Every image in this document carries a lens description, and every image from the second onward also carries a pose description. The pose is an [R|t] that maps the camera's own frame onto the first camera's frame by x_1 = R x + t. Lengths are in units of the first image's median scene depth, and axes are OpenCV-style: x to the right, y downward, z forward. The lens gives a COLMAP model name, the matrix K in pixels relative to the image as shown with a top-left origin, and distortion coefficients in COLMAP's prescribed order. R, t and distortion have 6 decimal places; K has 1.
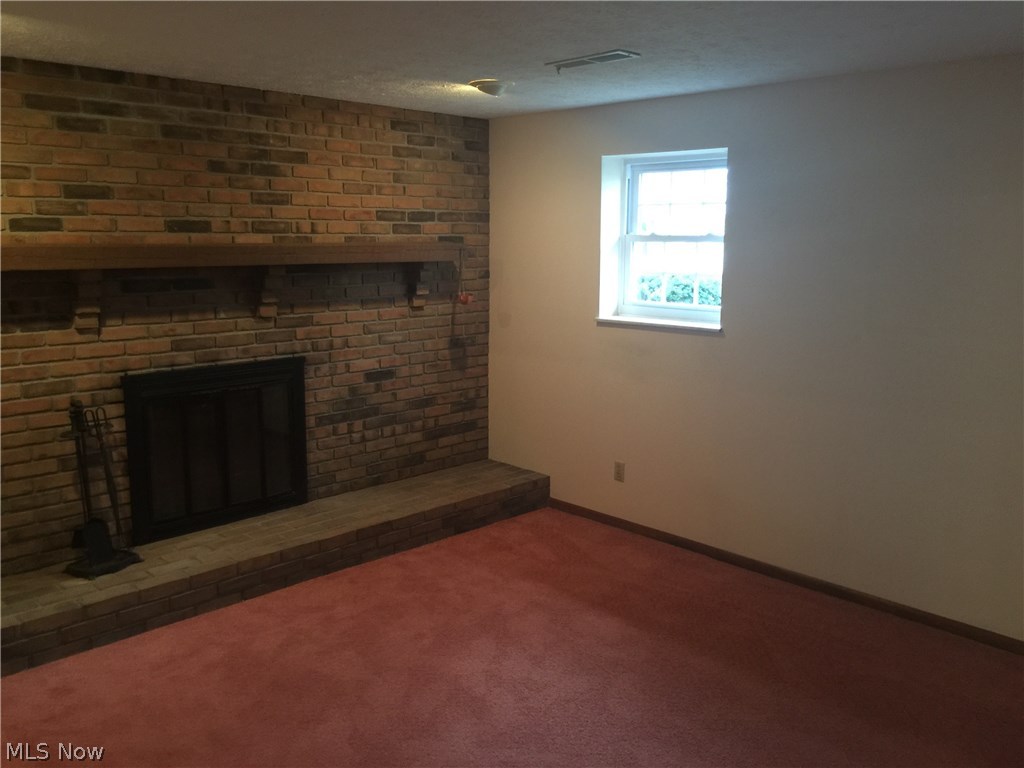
lens RADIAL K [[878.5, 0, 513.9], [0, 878.5, 385.5], [0, 0, 1]] dist [0.073666, -0.081005]
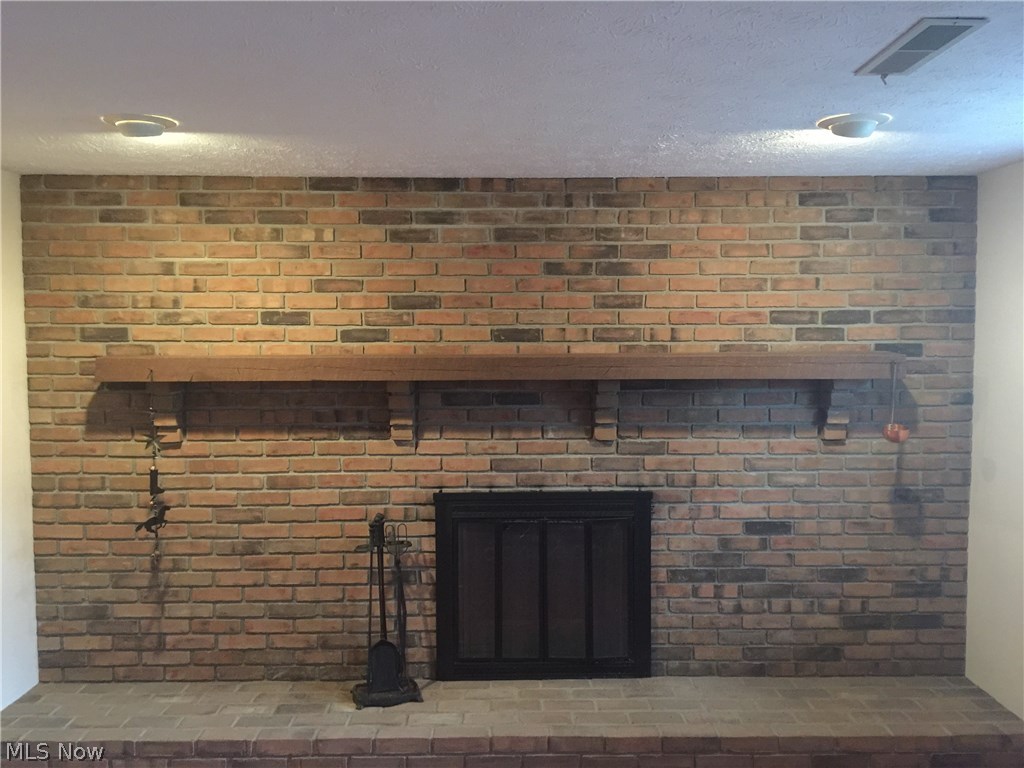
lens RADIAL K [[878.5, 0, 512.1], [0, 878.5, 380.8], [0, 0, 1]] dist [0.073666, -0.081005]
pose [[0.719694, 0.032983, -0.693507, 0.236775], [-0.113486, 0.991025, -0.070638, -0.065144], [0.684954, 0.129542, 0.716978, 0.337814]]
